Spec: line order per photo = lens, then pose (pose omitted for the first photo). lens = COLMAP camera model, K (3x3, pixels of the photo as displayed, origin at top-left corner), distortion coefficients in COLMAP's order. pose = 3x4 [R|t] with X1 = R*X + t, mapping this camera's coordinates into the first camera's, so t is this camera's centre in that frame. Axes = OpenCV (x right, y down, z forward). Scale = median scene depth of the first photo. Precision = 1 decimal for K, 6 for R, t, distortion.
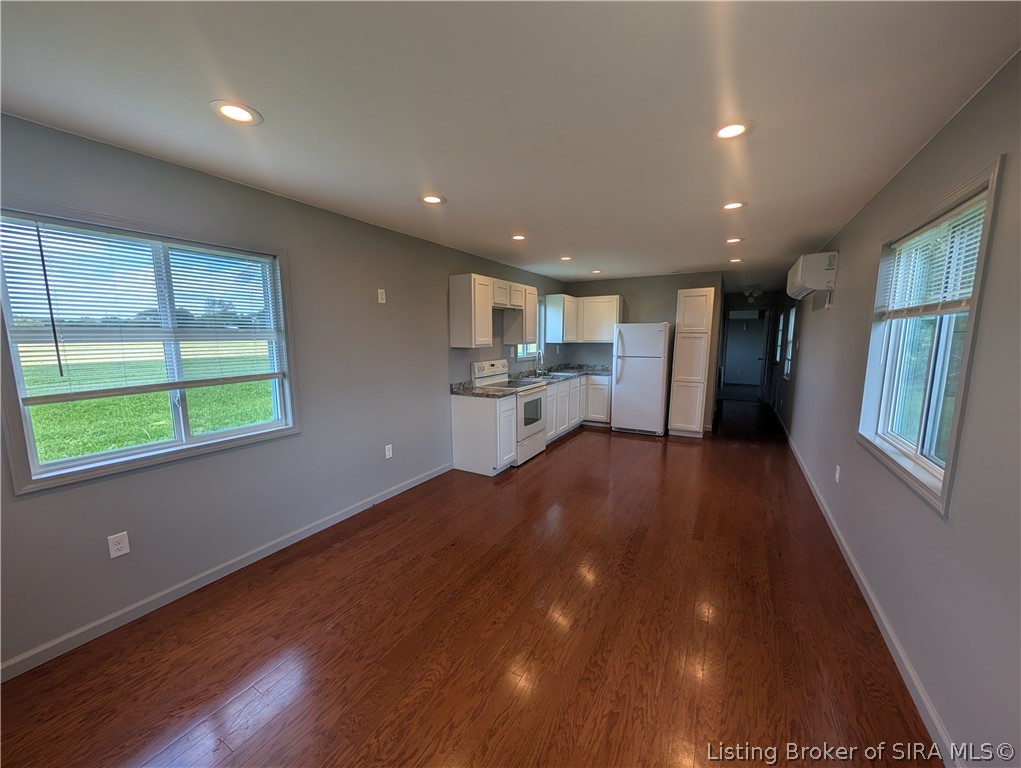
lens RADIAL K [[387.9, 0, 511.7], [0, 387.9, 387.8], [0, 0, 1]] dist [0.008266, -0.000286]
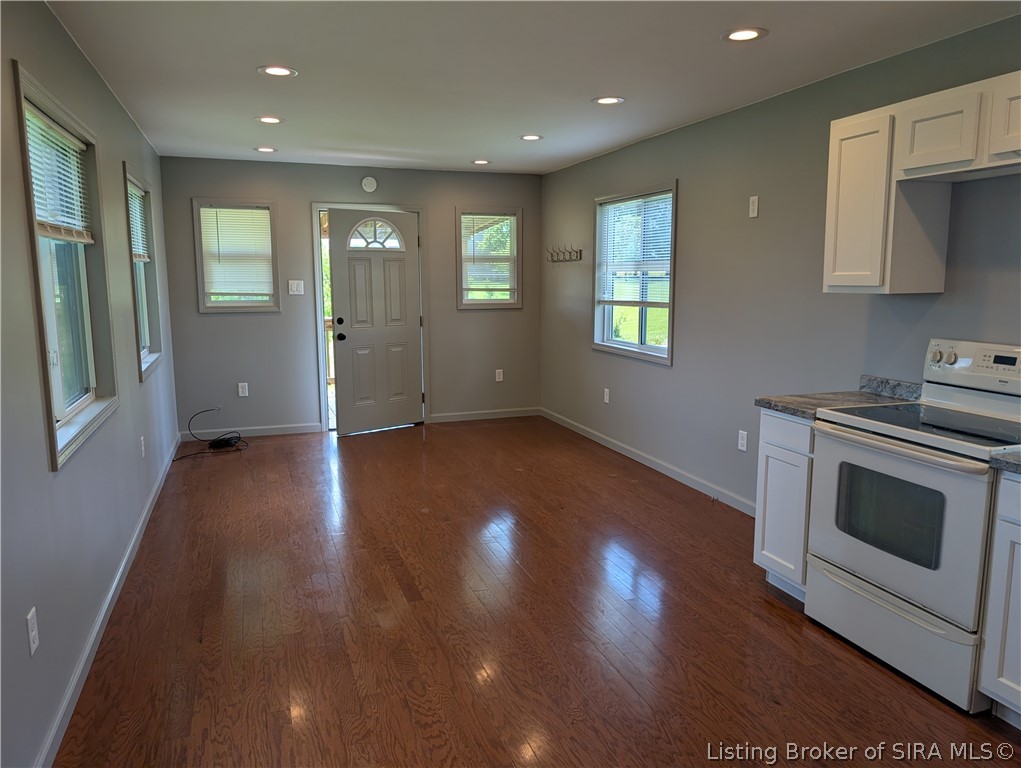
lens RADIAL K [[733.1, 0, 510.5], [0, 733.1, 384.0], [0, 0, 1]] dist [-0.000813, -0.000954]
pose [[-0.653637, 0.117705, -0.747599, 0.743598], [-0.097664, 0.966453, 0.237551, -0.161443], [0.750480, 0.228286, -0.620214, 1.244136]]
